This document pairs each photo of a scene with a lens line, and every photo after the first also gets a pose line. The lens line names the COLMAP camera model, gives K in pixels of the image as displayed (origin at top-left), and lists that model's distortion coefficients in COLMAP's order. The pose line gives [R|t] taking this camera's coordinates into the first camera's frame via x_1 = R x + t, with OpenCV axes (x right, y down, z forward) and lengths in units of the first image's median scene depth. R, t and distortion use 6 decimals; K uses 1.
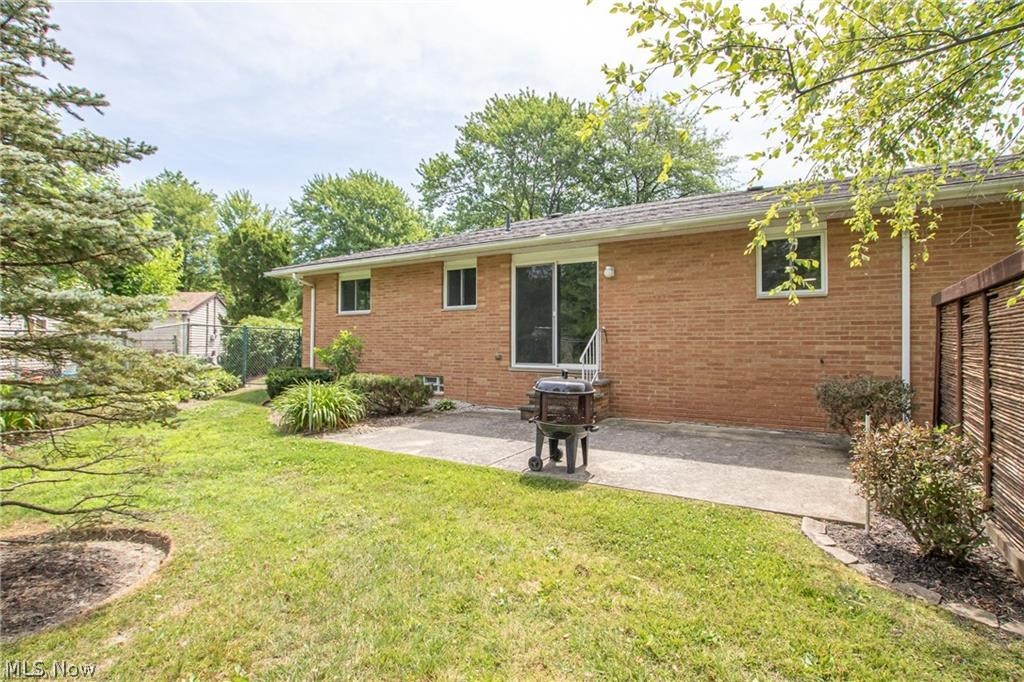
lens RADIAL K [[497.1, 0, 515.6], [0, 497.1, 338.0], [0, 0, 1]] dist [-0.024958, 0.001766]
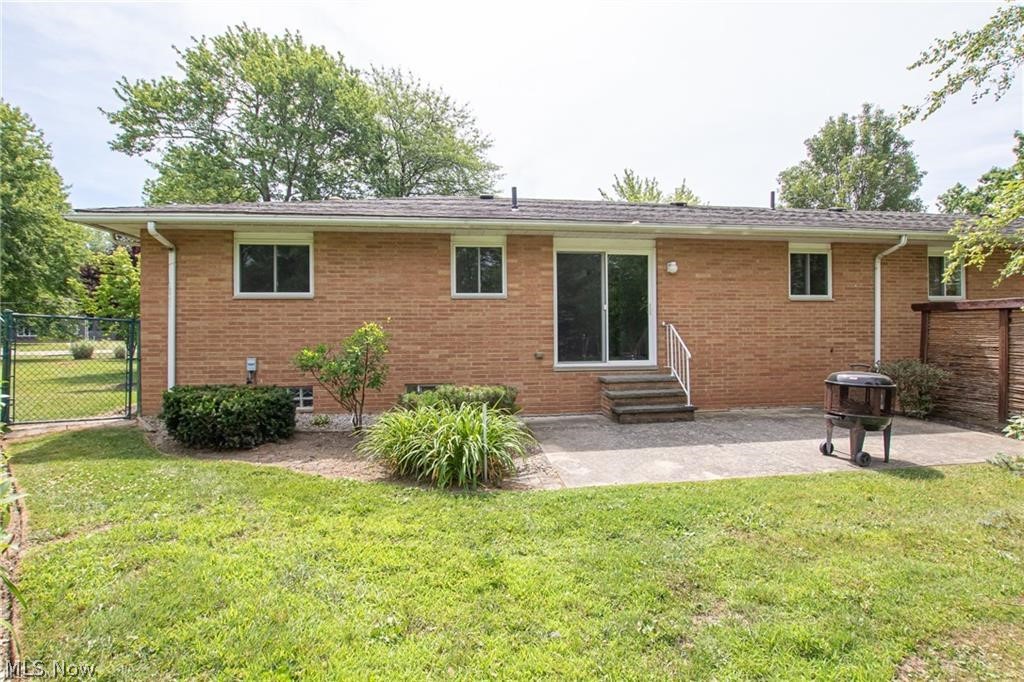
lens RADIAL K [[497.1, 0, 513.0], [0, 497.1, 343.6], [0, 0, 1]] dist [-0.024958, 0.001766]
pose [[0.773867, -0.013791, 0.633198, -0.696779], [0.003803, 0.999846, 0.017129, 0.002714], [-0.633337, -0.010847, 0.773800, 0.423910]]
